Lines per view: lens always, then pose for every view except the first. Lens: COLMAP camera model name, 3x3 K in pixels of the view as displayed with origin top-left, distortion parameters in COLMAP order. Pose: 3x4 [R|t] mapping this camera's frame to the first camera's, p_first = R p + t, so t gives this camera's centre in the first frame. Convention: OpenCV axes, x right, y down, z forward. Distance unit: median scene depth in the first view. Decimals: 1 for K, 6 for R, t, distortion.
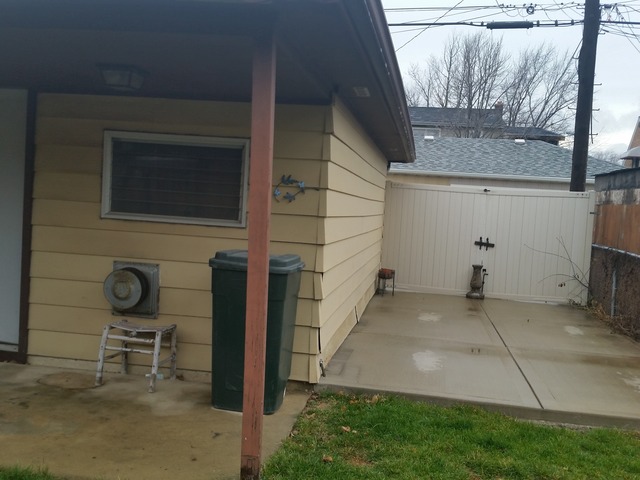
lens RADIAL K [[688.0, 0, 314.4], [0, 688.0, 240.3], [0, 0, 1]] dist [0.078892, 0.000000]
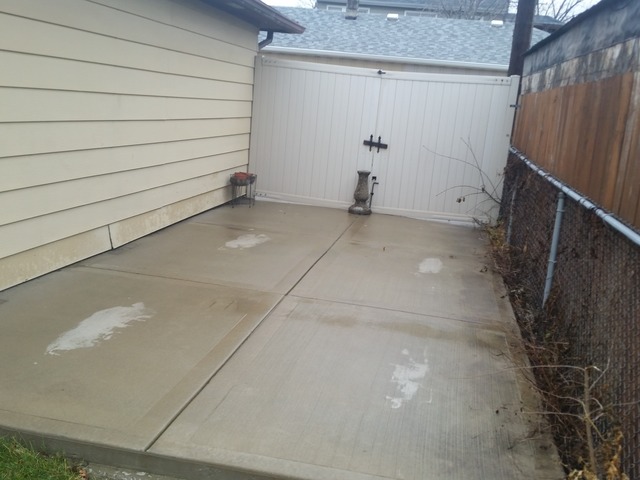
lens RADIAL K [[688.0, 0, 325.0], [0, 688.0, 242.6], [0, 0, 1]] dist [0.078892, 0.000000]
pose [[0.999395, 0.031106, -0.015588, 0.204375], [-0.028378, 0.987960, 0.152085, -0.001425], [0.020131, -0.151551, 0.988244, 0.214308]]
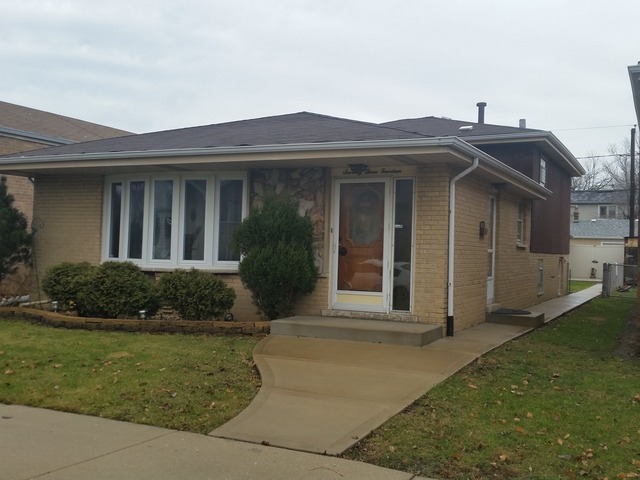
lens RADIAL K [[688.0, 0, 320.1], [0, 688.0, 239.1], [0, 0, 1]] dist [0.078892, 0.000000]
pose [[0.955676, -0.038204, -0.291931, -0.045936], [0.015978, 0.996814, -0.078145, 0.141173], [0.293986, 0.070017, 0.953242, -2.710050]]
